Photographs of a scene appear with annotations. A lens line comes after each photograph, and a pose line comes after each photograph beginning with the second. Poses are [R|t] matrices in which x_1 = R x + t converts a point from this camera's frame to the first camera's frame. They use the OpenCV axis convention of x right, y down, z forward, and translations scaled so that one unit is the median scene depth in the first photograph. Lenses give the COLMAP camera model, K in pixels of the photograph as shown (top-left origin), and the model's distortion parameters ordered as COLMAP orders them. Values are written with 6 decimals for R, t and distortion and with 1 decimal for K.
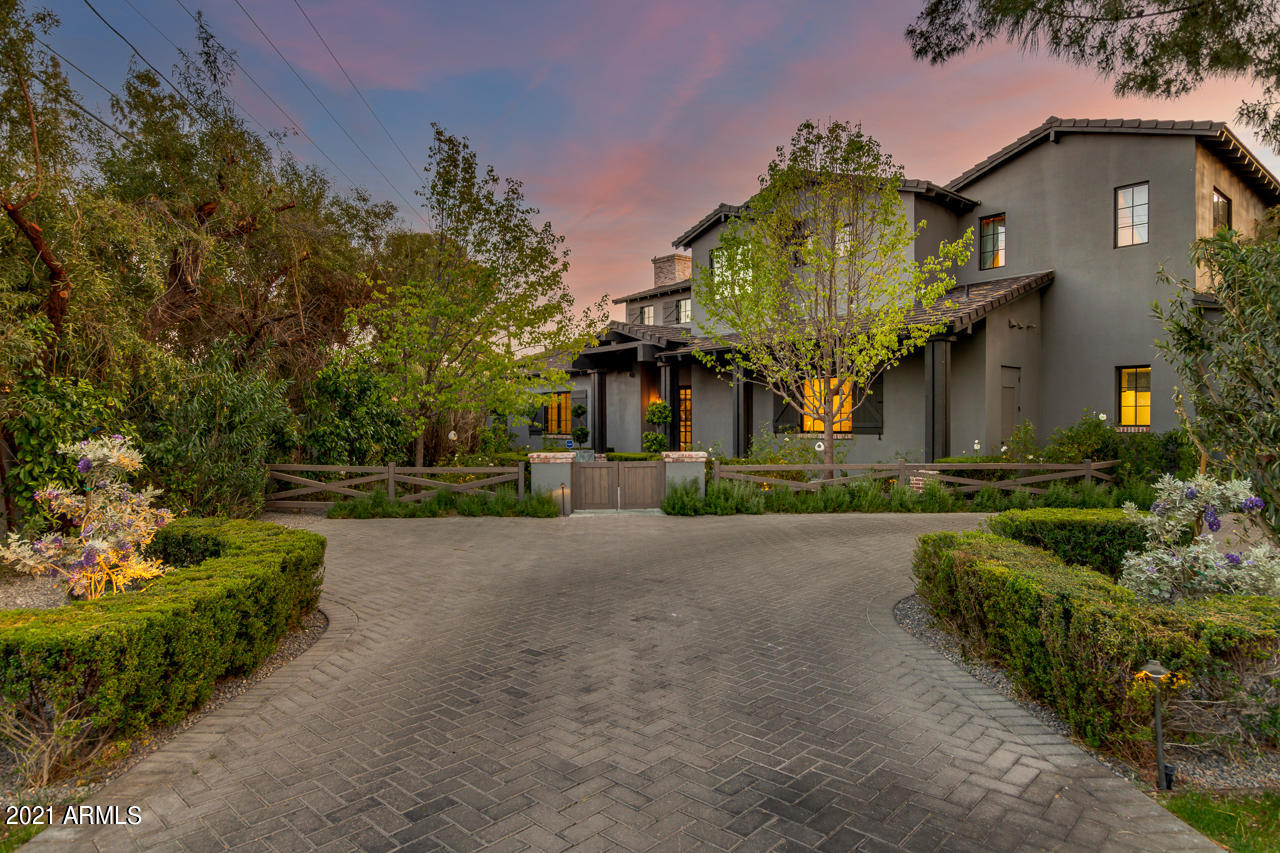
lens RADIAL K [[607.5, 0, 620.0], [0, 607.5, 426.4], [0, 0, 1]] dist [-0.002365, -0.000300]
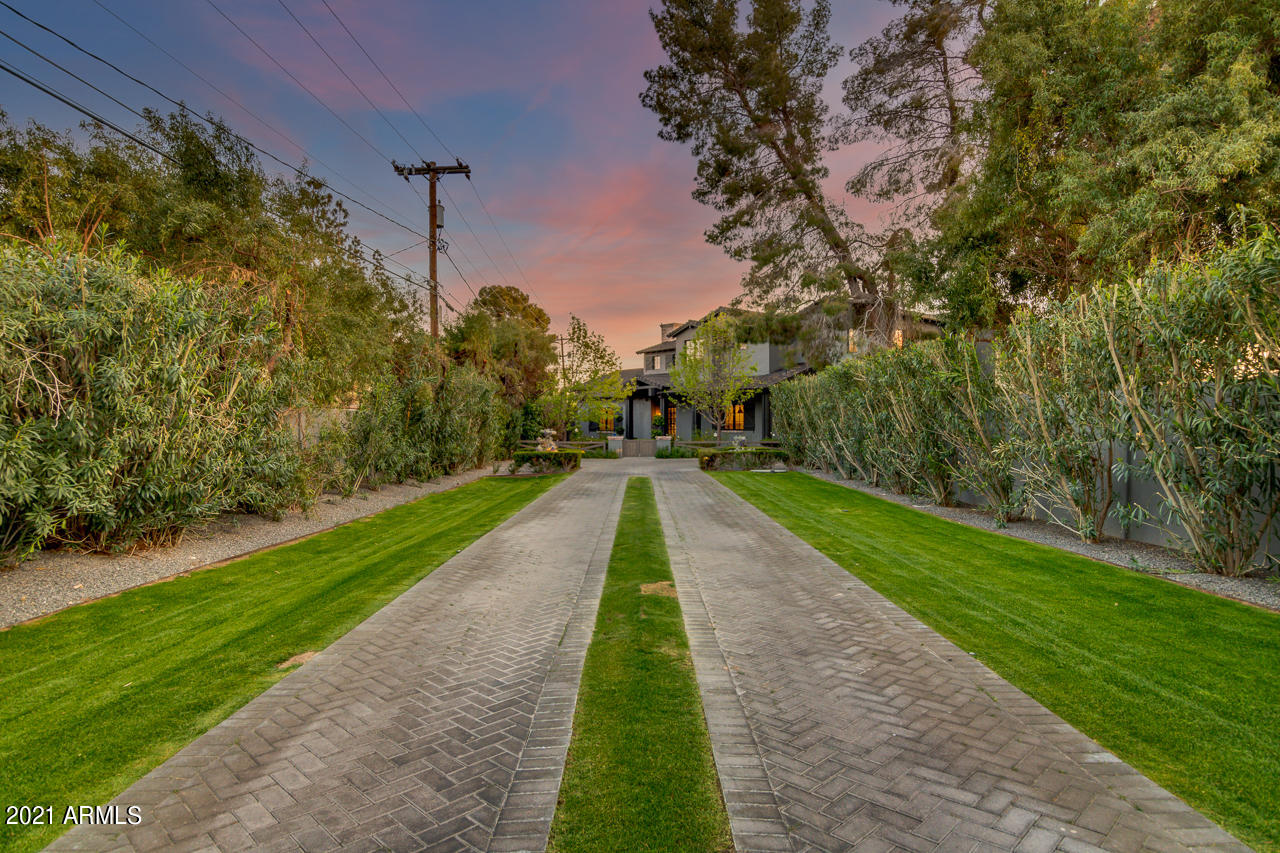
lens RADIAL K [[607.5, 0, 620.0], [0, 607.5, 426.4], [0, 0, 1]] dist [-0.002365, -0.000300]
pose [[0.999338, -0.002837, -0.036275, 0.005453], [0.002877, 0.999995, 0.001053, -0.002360], [0.036272, -0.001157, 0.999341, -1.042986]]
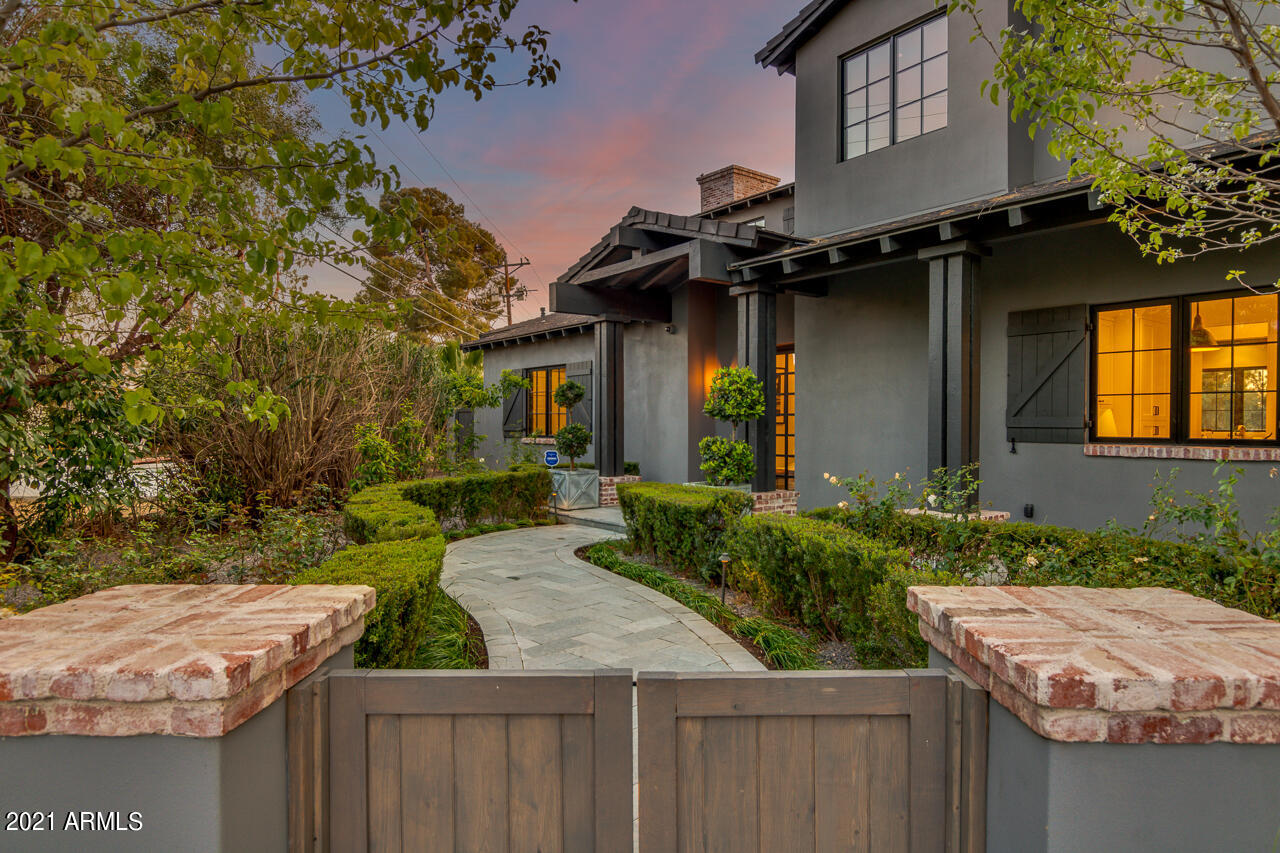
lens RADIAL K [[607.5, 0, 620.0], [0, 607.5, 426.4], [0, 0, 1]] dist [-0.002365, -0.000300]
pose [[0.998806, 0.003659, -0.048723, 0.000265], [-0.003473, 0.999986, 0.003913, -0.000352], [0.048737, -0.003739, 0.998805, 0.509773]]
